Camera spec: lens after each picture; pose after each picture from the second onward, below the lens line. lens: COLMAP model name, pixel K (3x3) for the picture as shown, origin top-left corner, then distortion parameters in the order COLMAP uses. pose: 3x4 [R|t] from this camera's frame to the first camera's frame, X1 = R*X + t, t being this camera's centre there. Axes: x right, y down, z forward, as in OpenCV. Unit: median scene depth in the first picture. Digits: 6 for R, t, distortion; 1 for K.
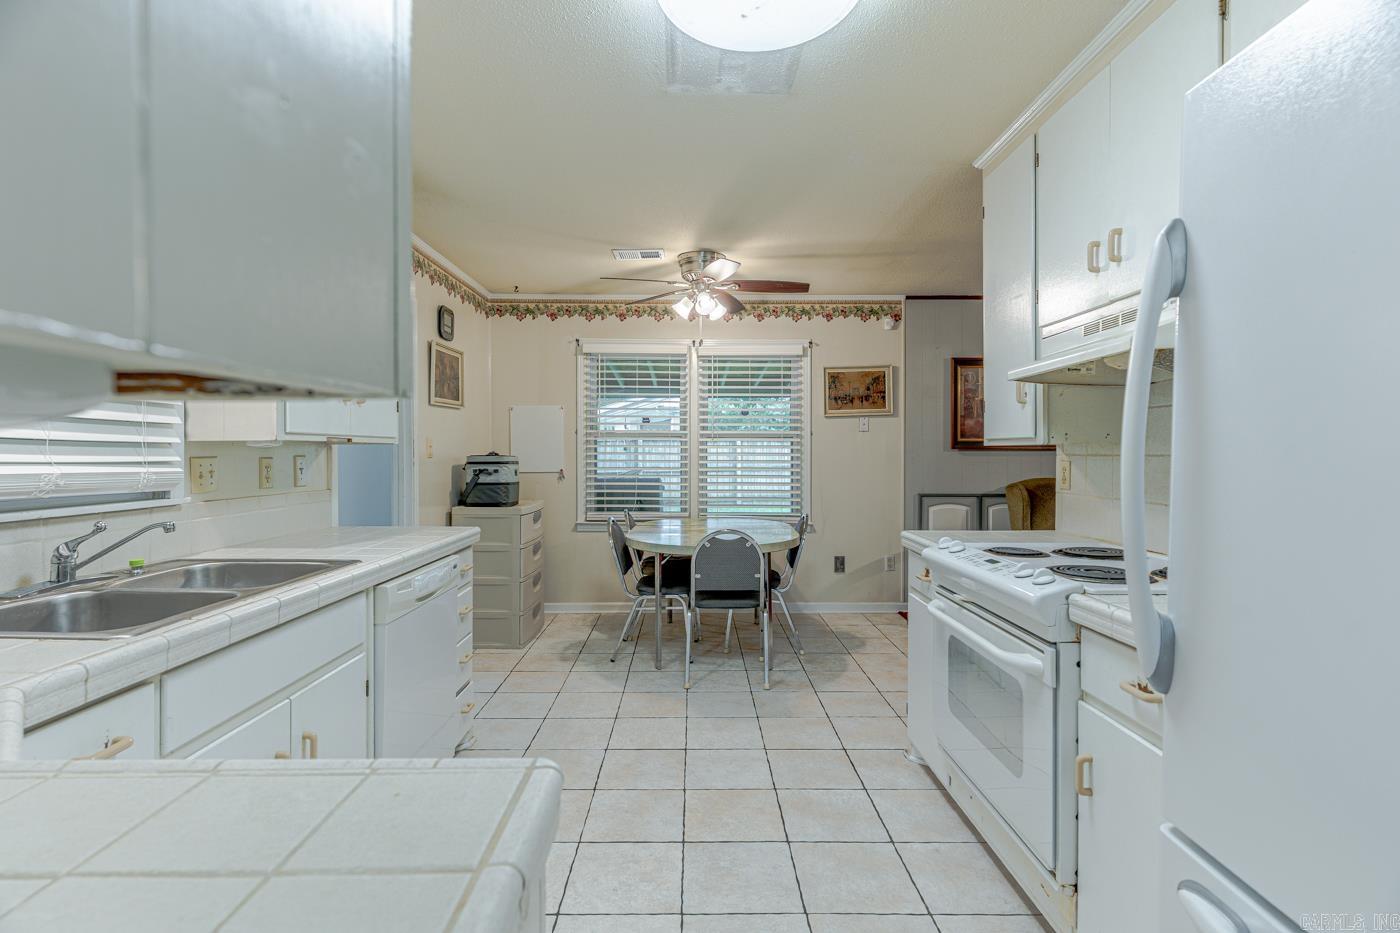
lens RADIAL K [[687.3, 0, 698.4], [0, 687.3, 438.5], [0, 0, 1]] dist [-0.001361, 0.000149]
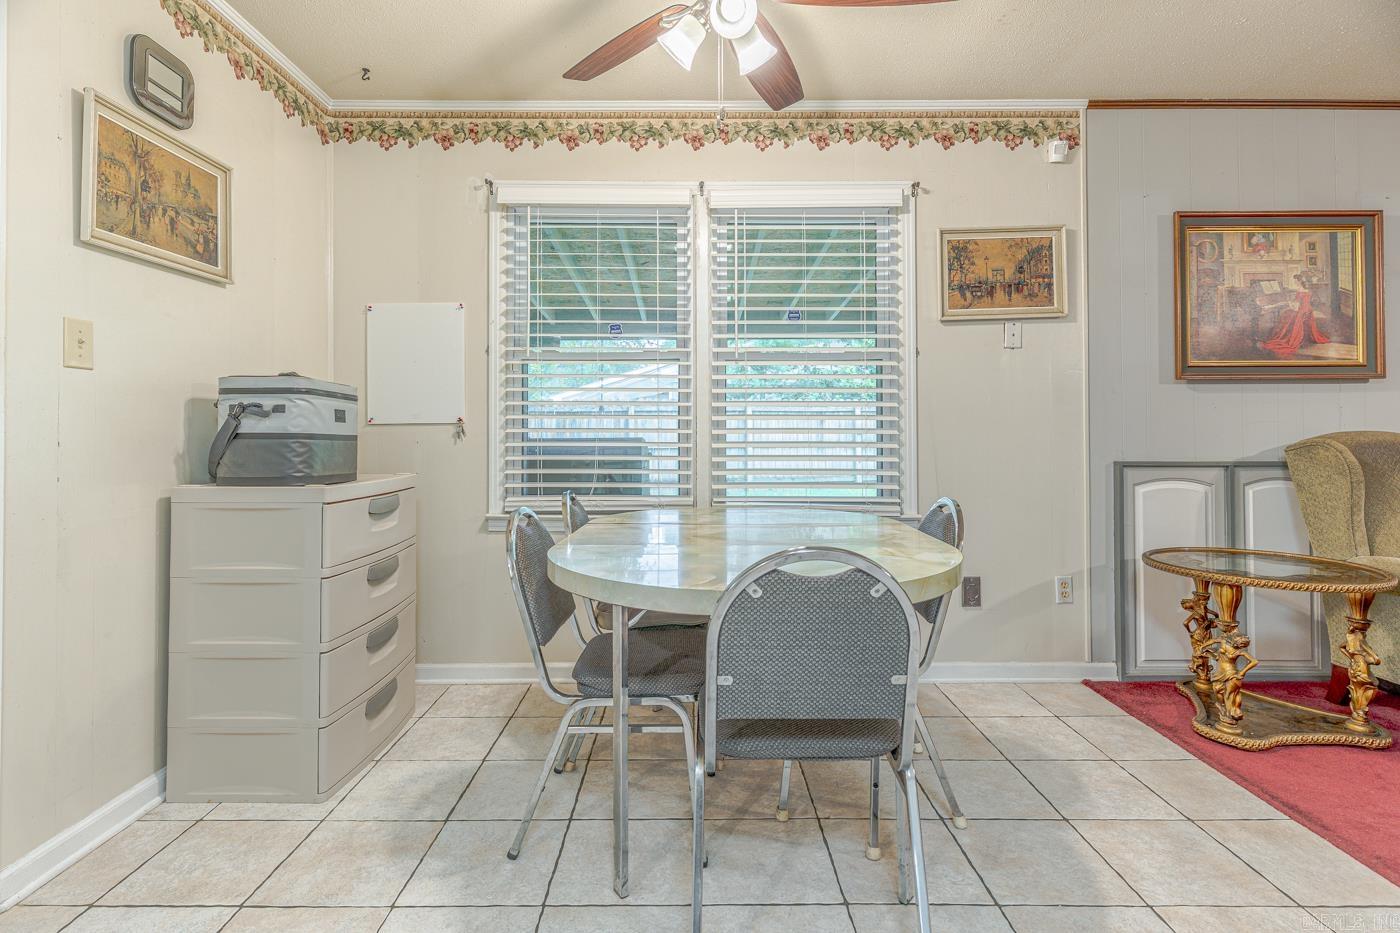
lens RADIAL K [[678.7, 0, 694.3], [0, 678.7, 427.1], [0, 0, 1]] dist [0.001337, 0.000506]
pose [[0.999979, -0.002582, -0.005961, -0.009890], [0.002605, 0.999989, 0.003913, 0.050113], [0.005951, -0.003929, 0.999975, 0.461387]]
